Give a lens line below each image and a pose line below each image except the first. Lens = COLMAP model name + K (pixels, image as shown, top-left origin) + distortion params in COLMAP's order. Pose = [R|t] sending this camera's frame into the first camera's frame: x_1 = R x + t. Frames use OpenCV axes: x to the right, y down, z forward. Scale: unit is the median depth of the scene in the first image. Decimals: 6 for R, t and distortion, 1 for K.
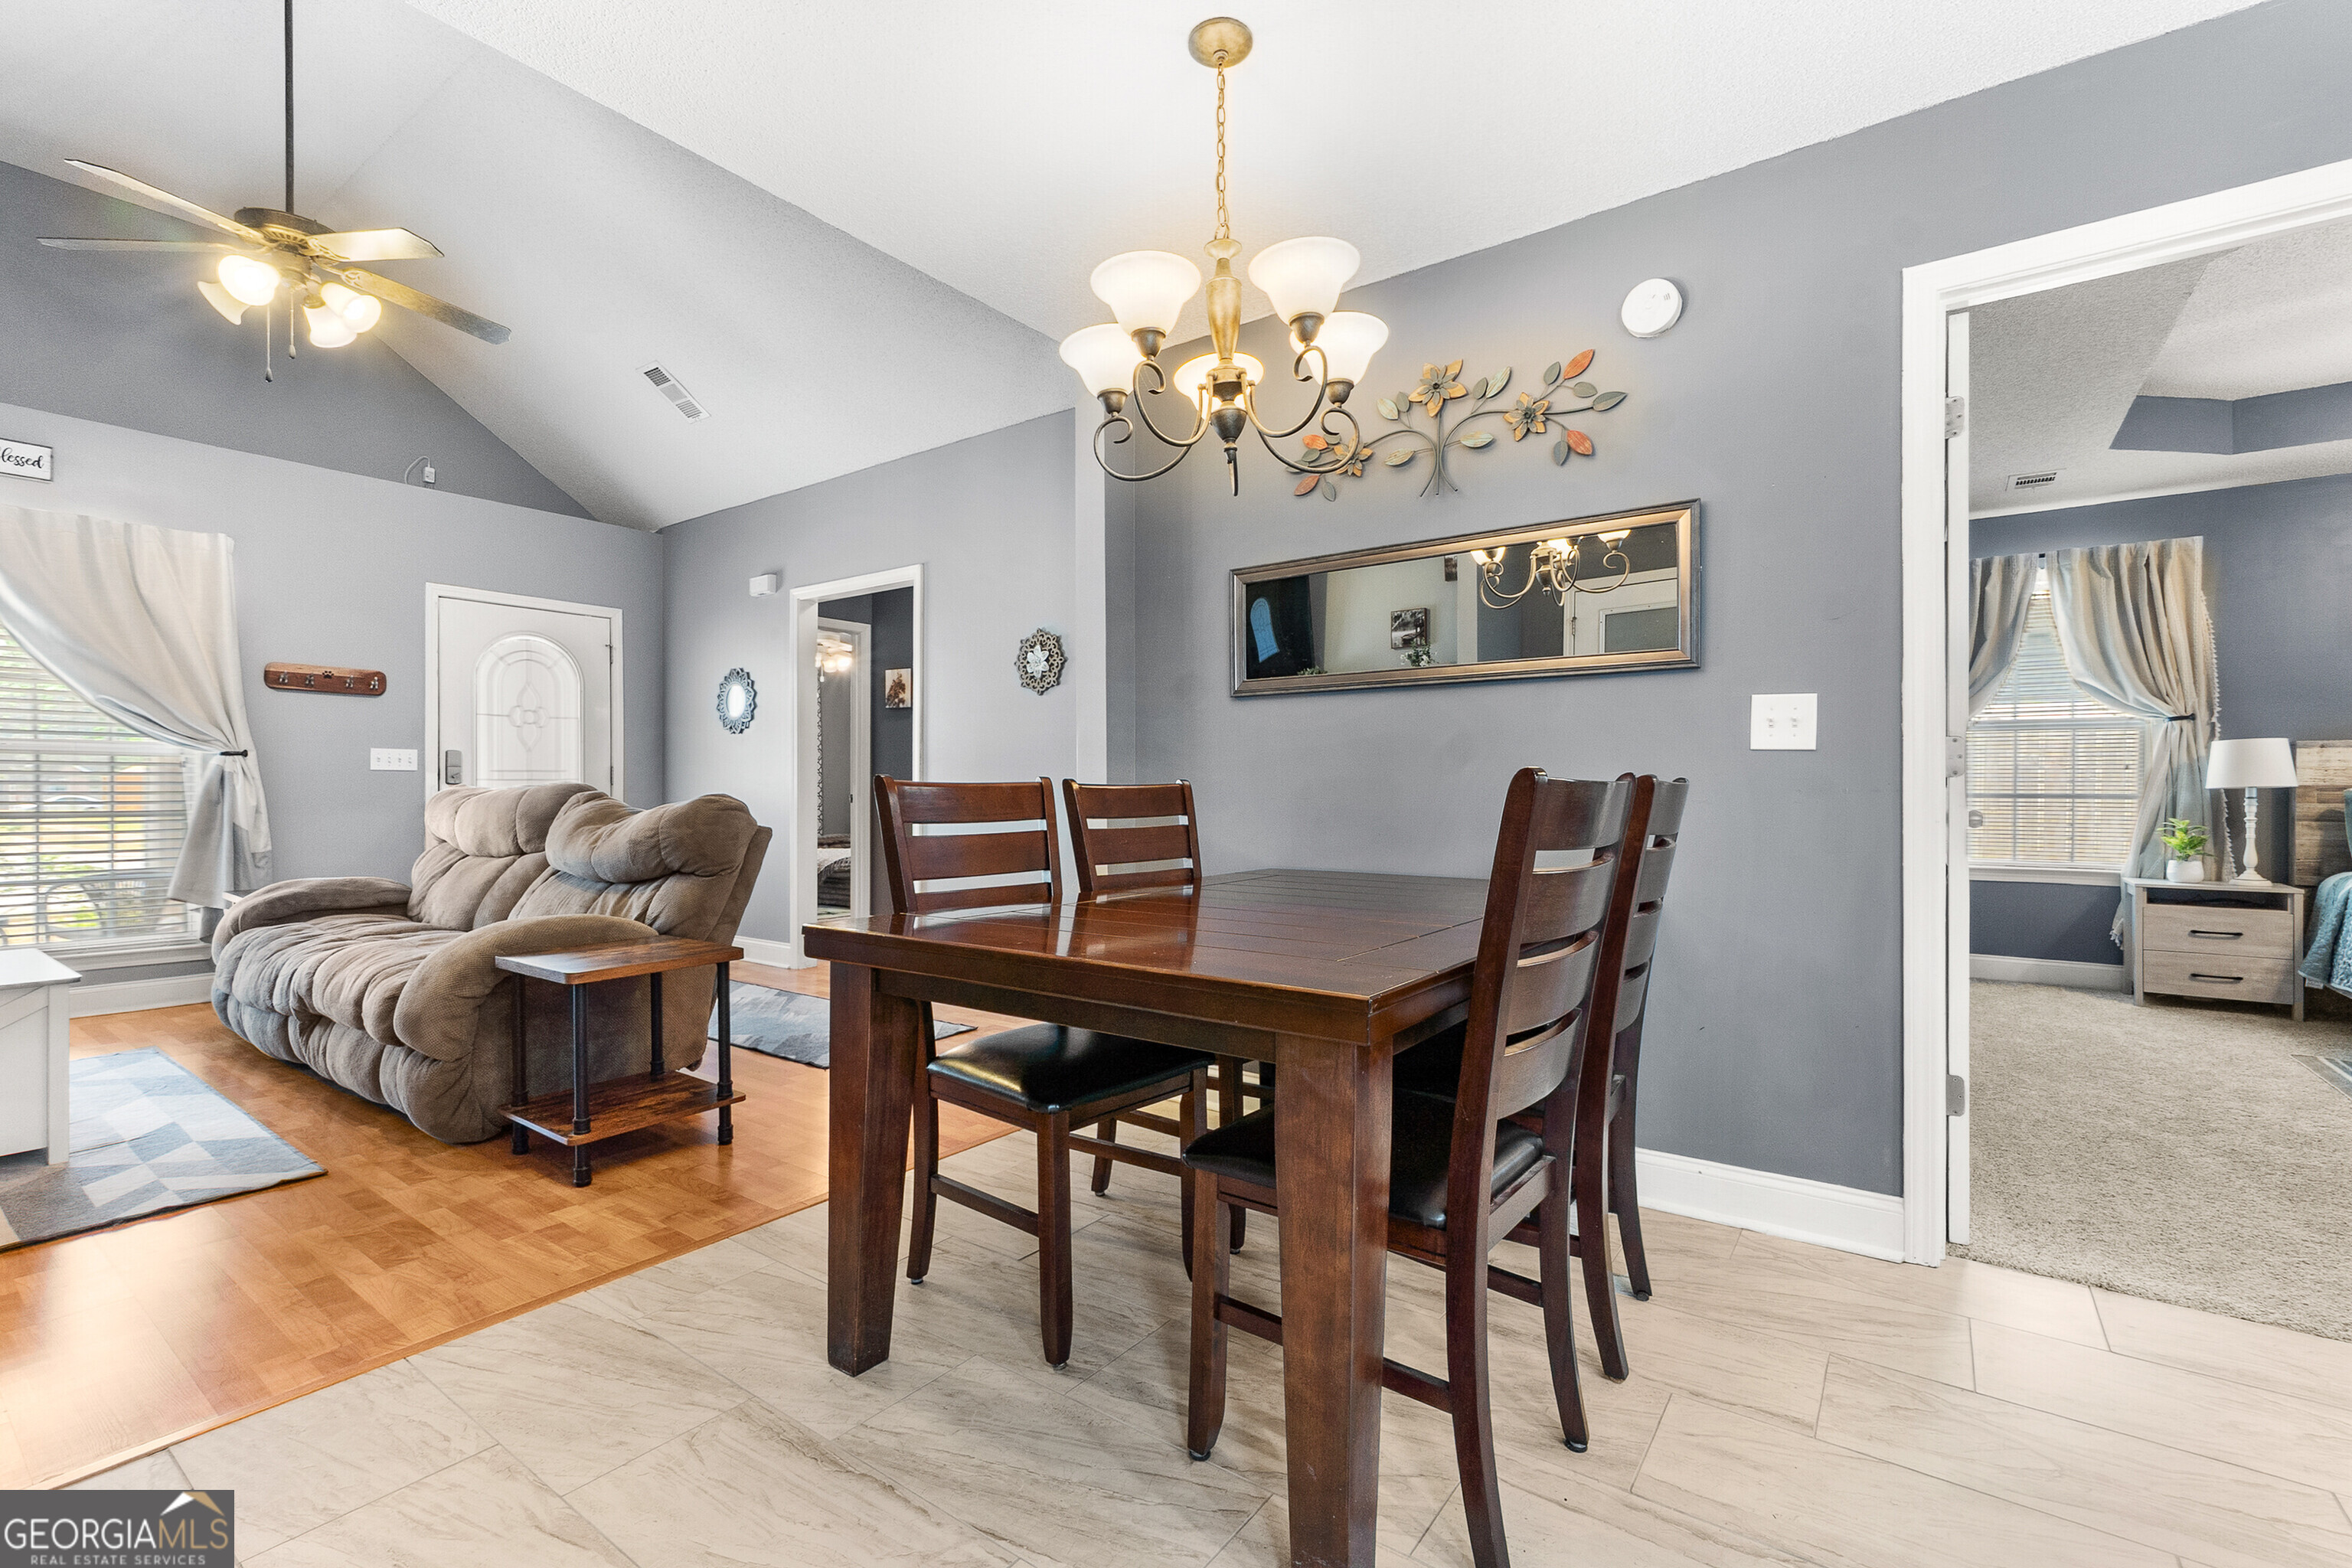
lens RADIAL K [[1039.1, 0, 1169.7], [0, 1039.1, 786.9], [0, 0, 1]] dist [0.001353, 0.001032]
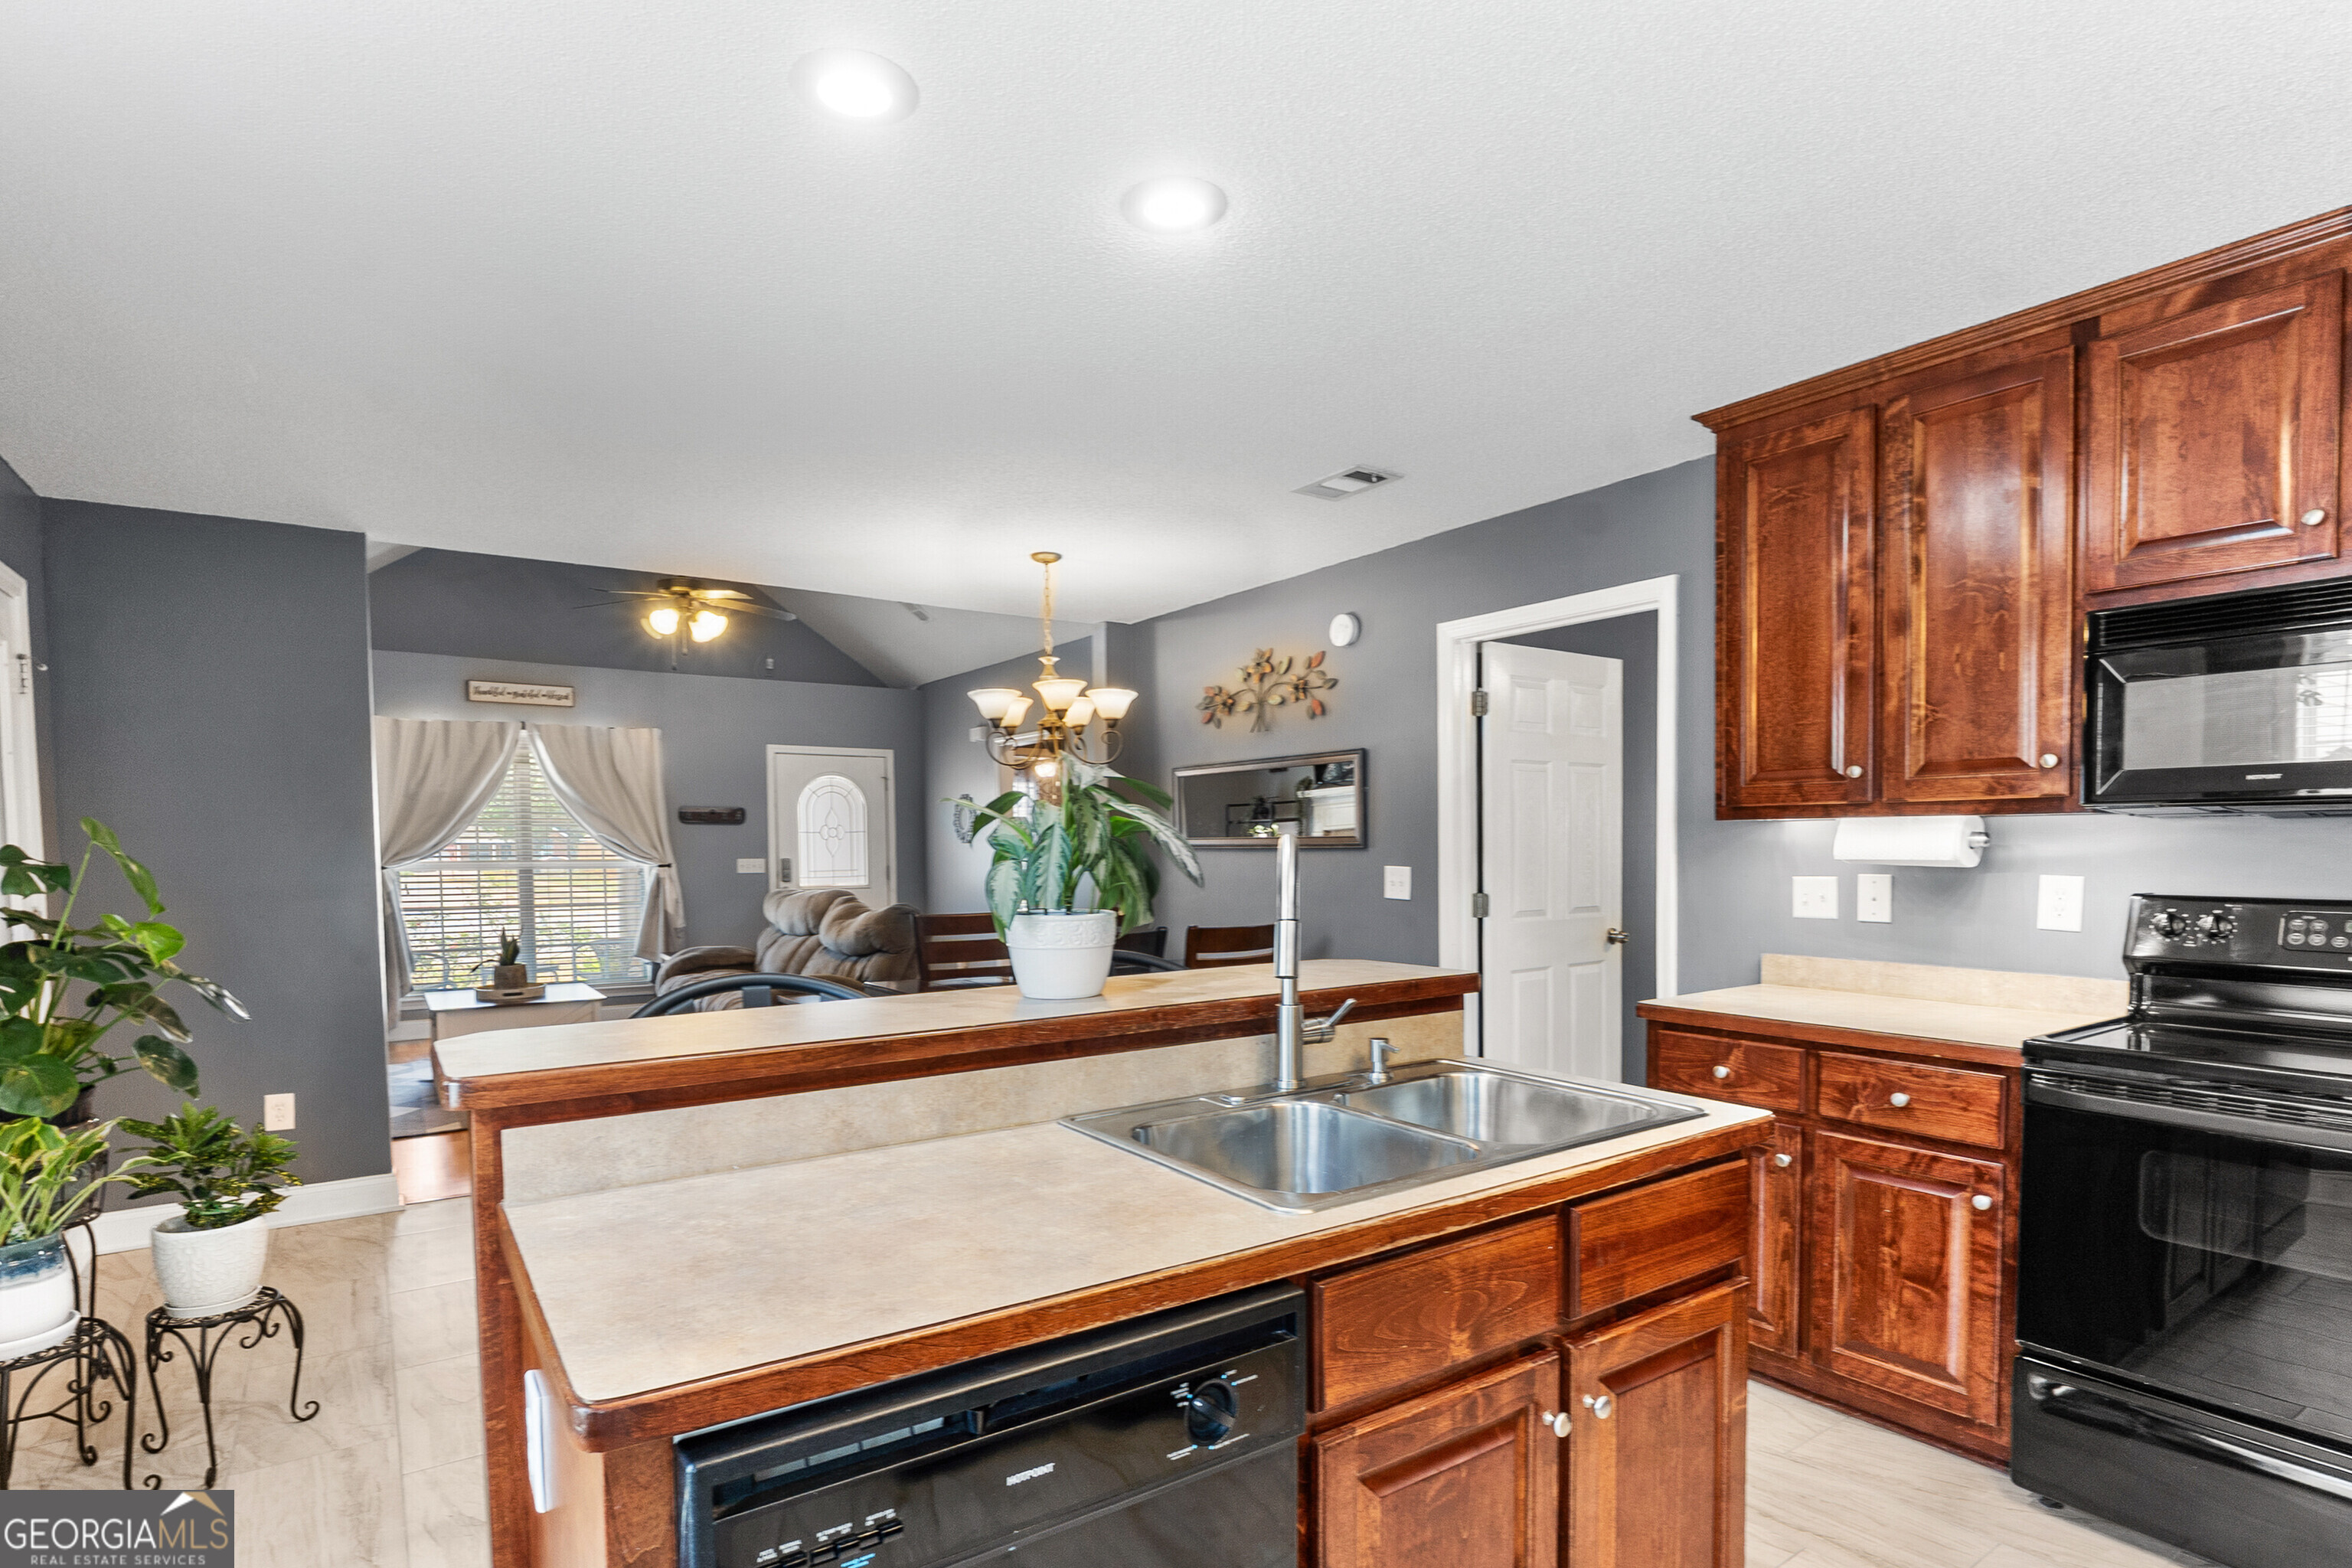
lens RADIAL K [[1177.4, 0, 1173.2], [0, 1177.4, 892.8], [0, 0, 1]] dist [-0.011202, 0.002950]
pose [[0.947394, 0.006179, -0.320010, 0.448168], [0.007918, 0.999055, 0.042732, -0.068229], [0.319972, -0.043018, 0.946450, -0.491666]]
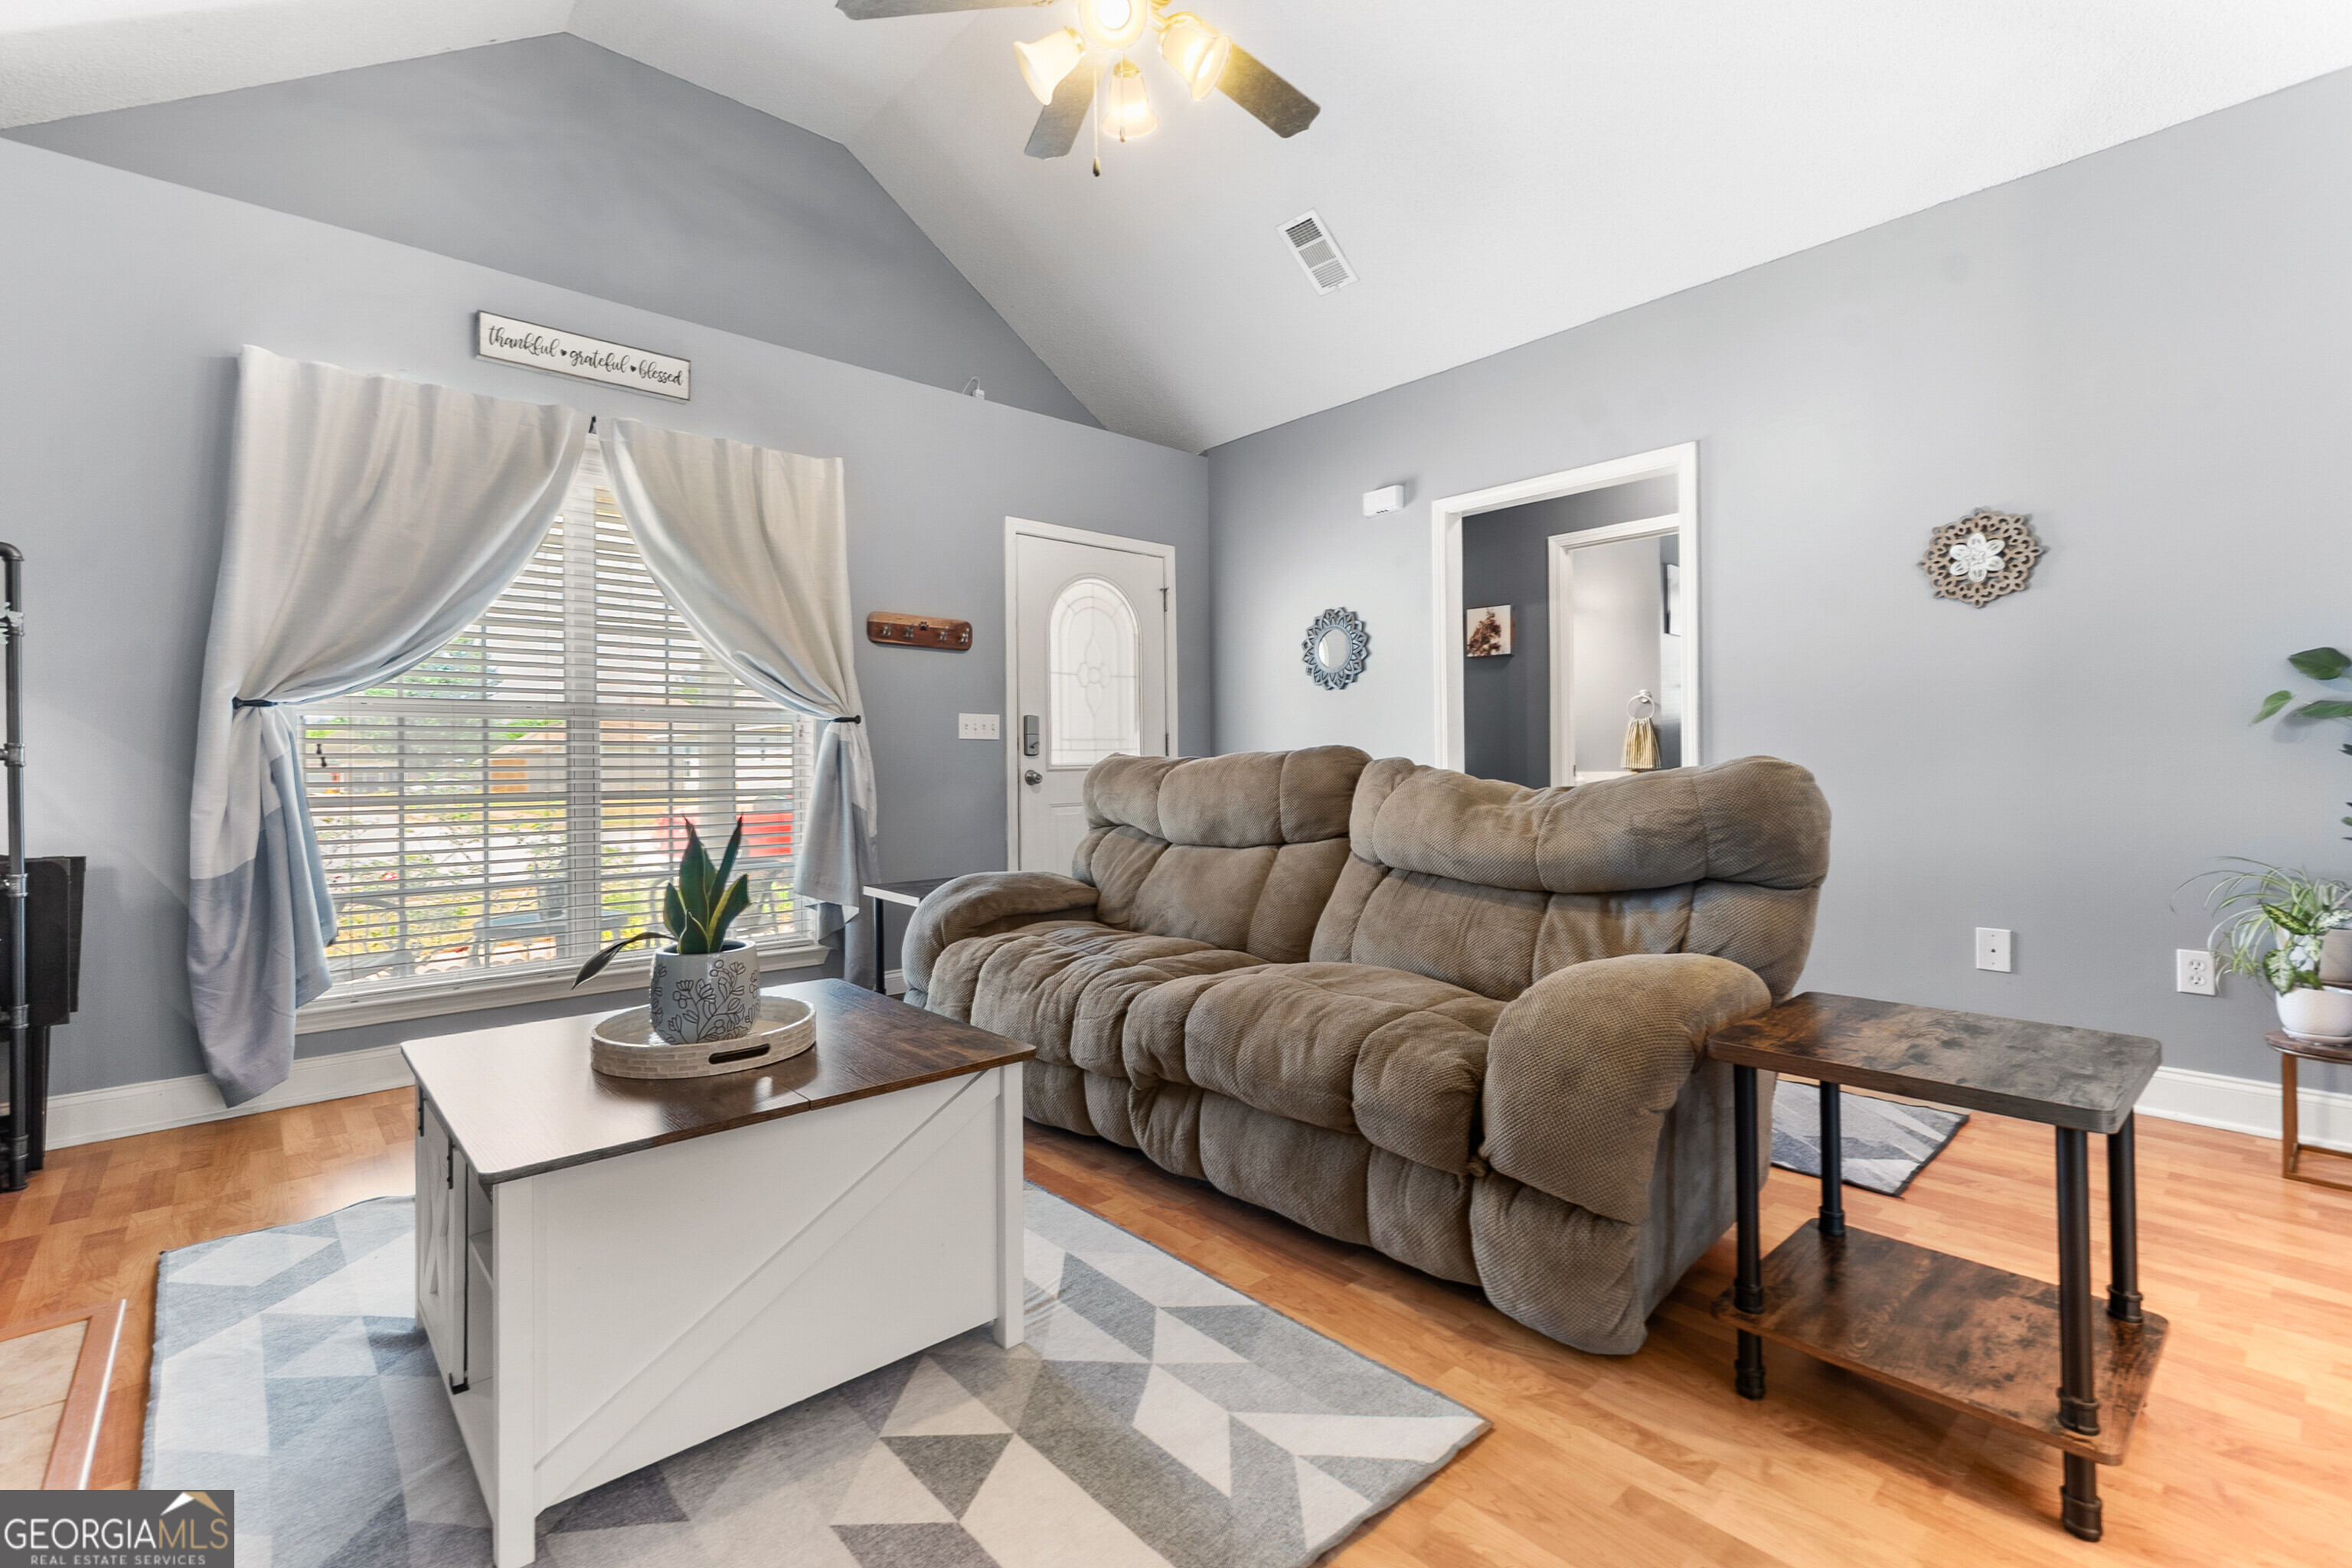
lens RADIAL K [[1057.4, 0, 1169.9], [0, 1057.4, 749.3], [0, 0, 1]] dist [0.001658, 0.000194]
pose [[0.978621, -0.012665, -0.205280, -0.519985], [0.009962, 0.999850, -0.014194, 0.007232], [0.205429, 0.011846, 0.978600, 0.242338]]
